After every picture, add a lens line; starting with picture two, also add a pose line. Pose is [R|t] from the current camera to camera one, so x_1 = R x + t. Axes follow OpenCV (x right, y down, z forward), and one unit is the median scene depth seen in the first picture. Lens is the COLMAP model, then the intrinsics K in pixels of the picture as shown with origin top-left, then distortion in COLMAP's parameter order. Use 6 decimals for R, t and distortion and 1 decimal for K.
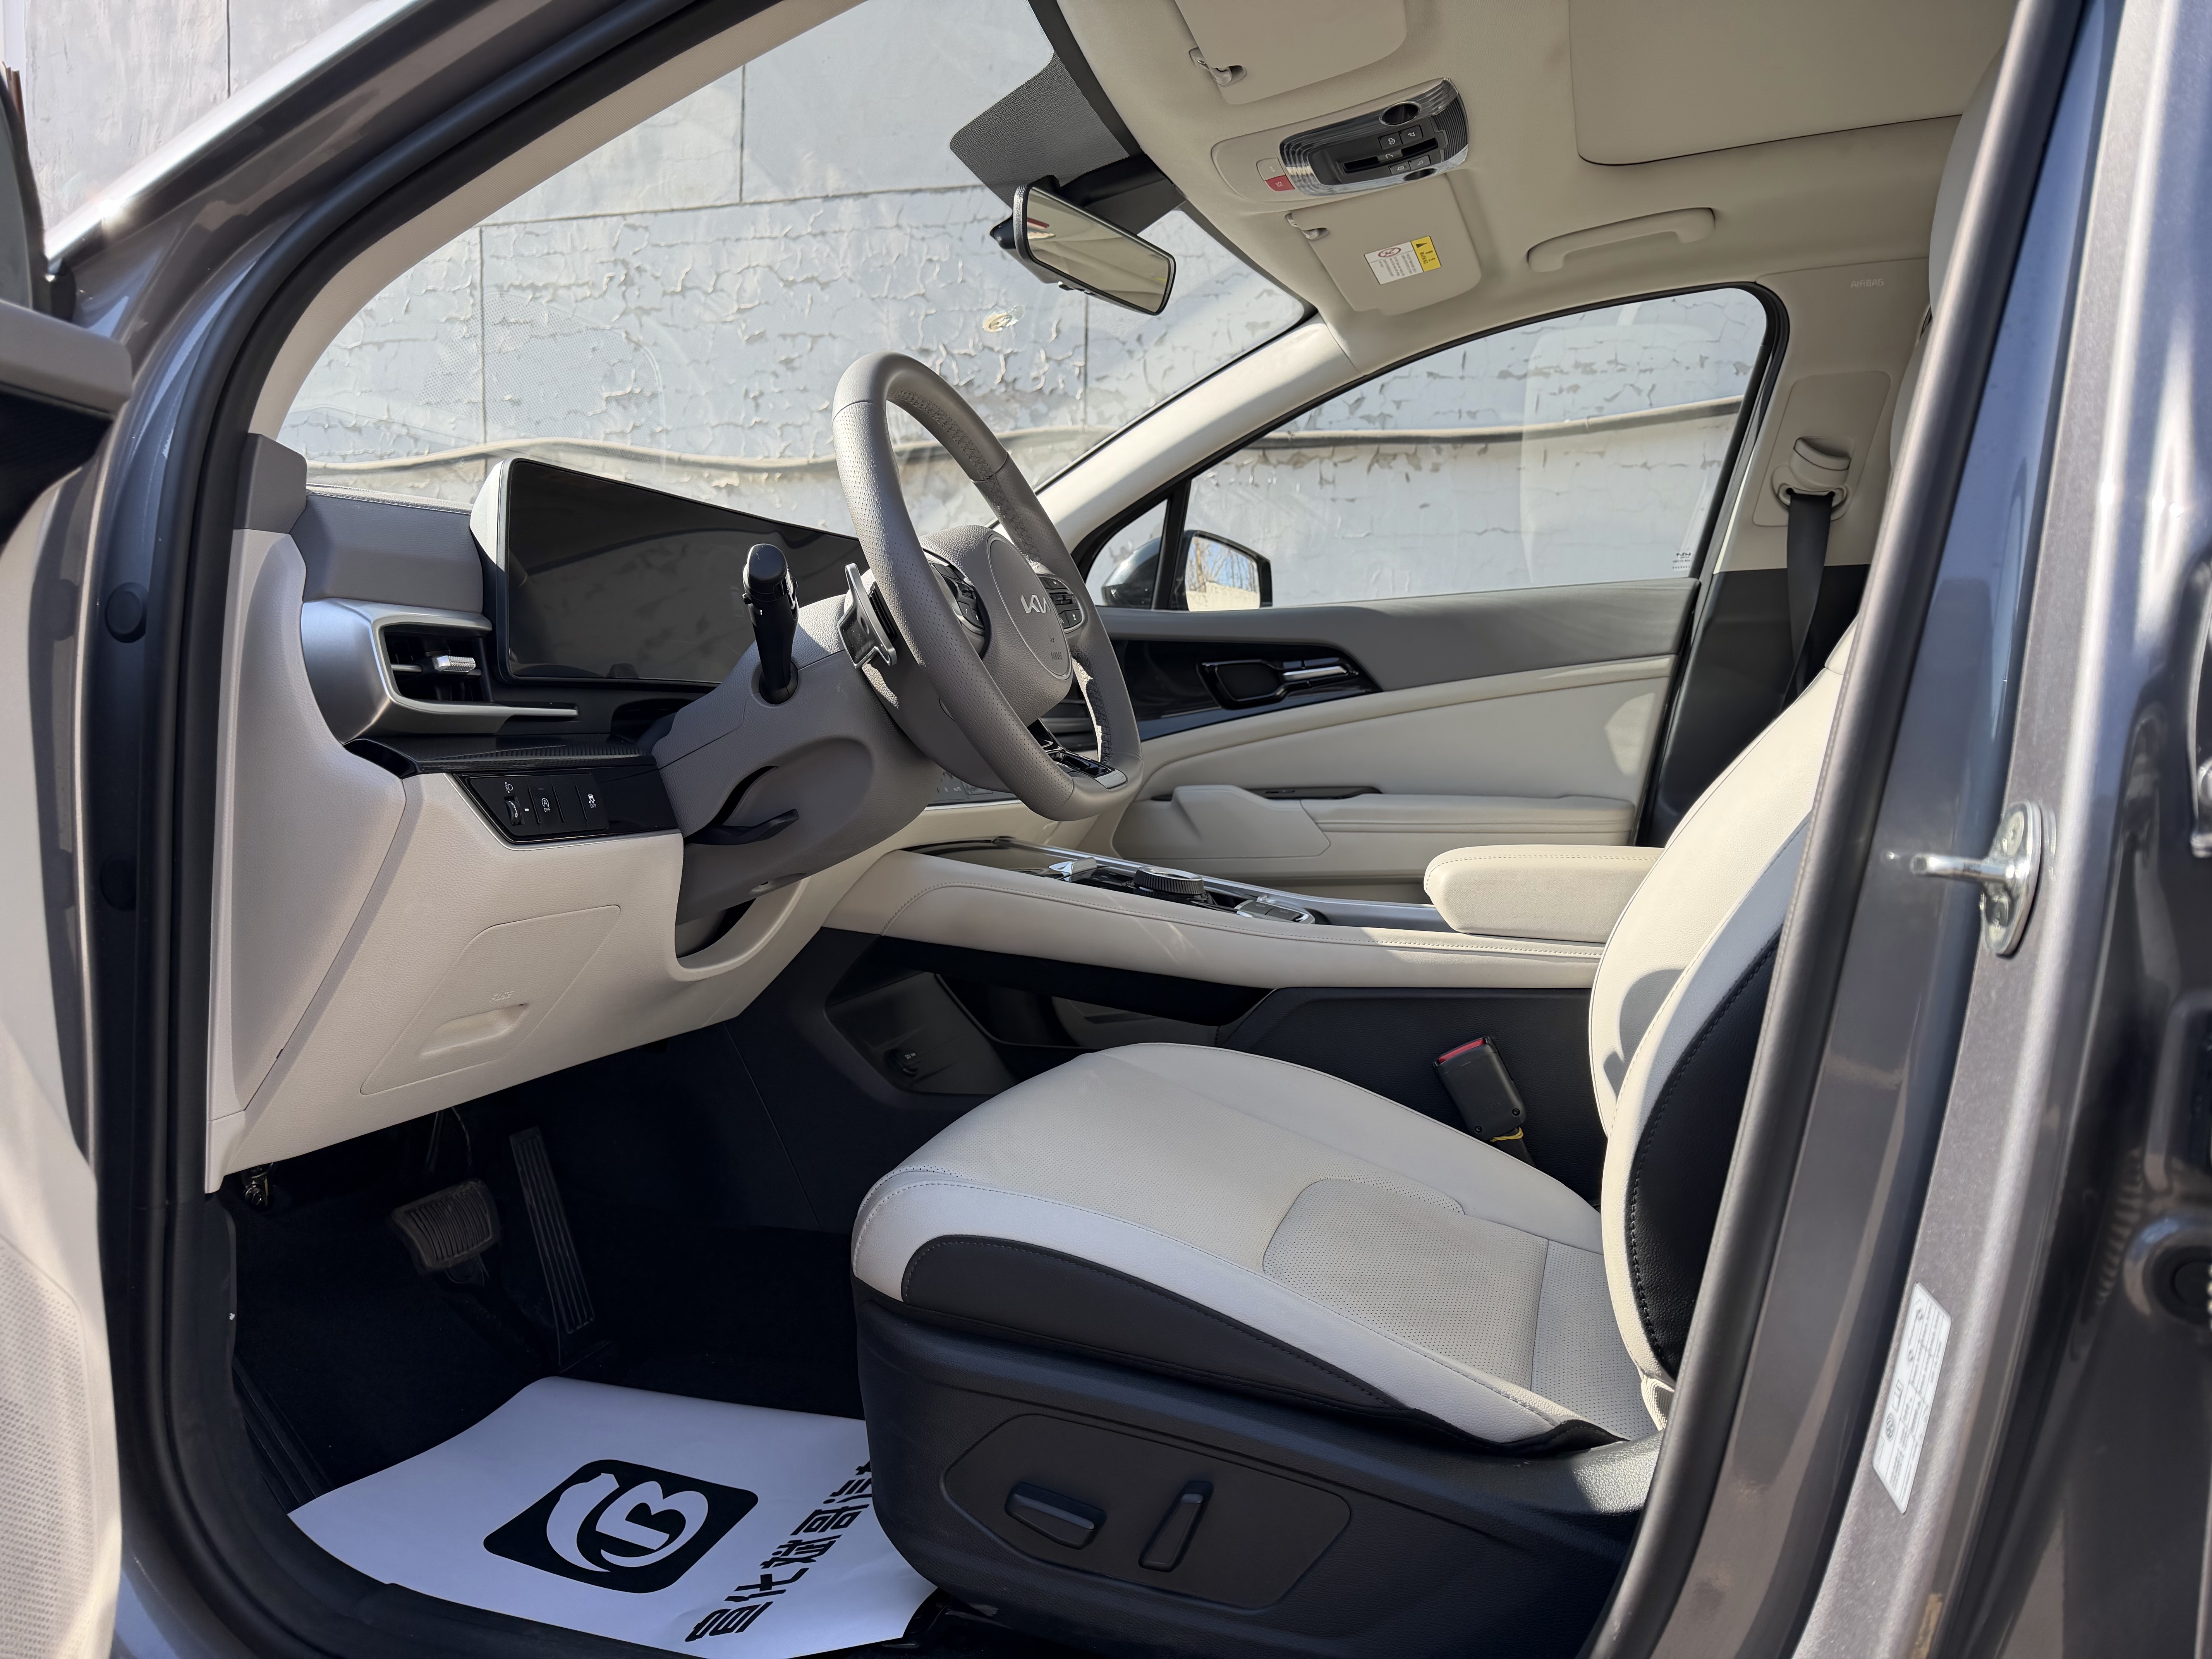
lens RADIAL K [[1576.9, 0, 1075.6], [0, 1576.9, 835.2], [0, 0, 1]] dist [0.097909, -0.102457]
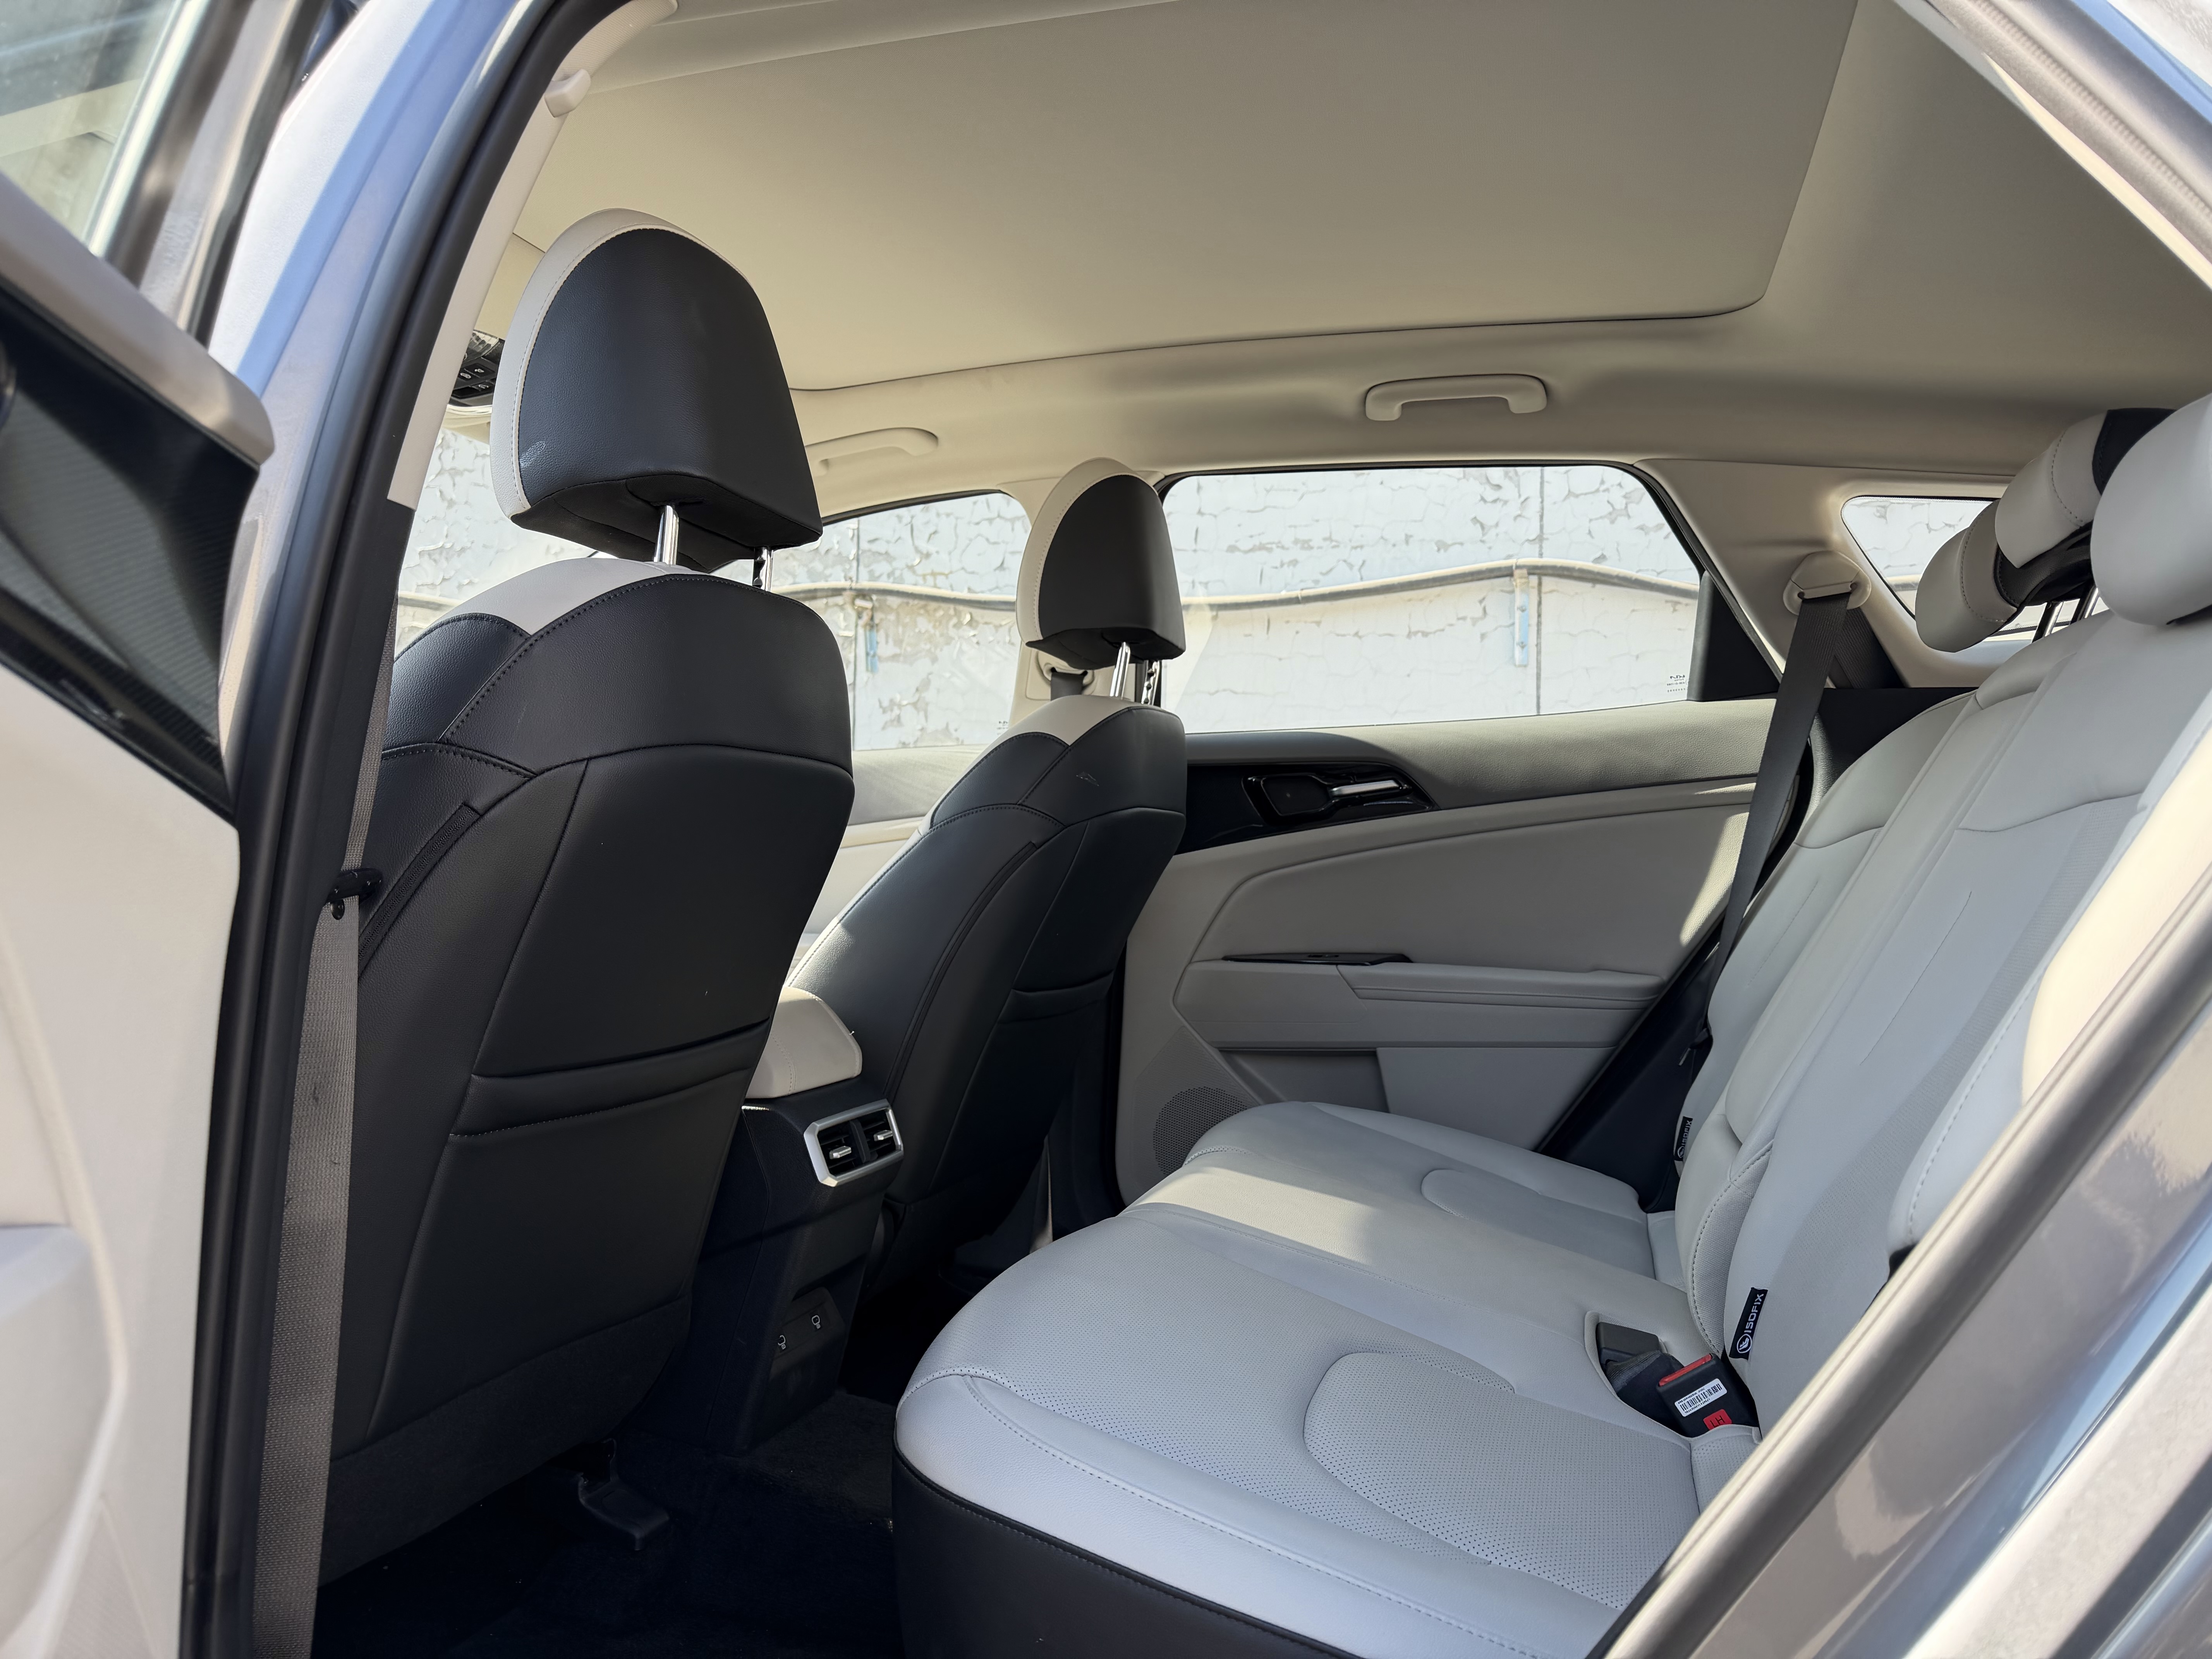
lens RADIAL K [[1576.9, 0, 1074.2], [0, 1576.9, 862.3], [0, 0, 1]] dist [0.097909, -0.102457]
pose [[0.999858, 0.016048, 0.005162, 0.138691], [-0.015614, 0.997039, -0.075291, 0.002556], [-0.006355, 0.075200, 0.997148, -0.035943]]
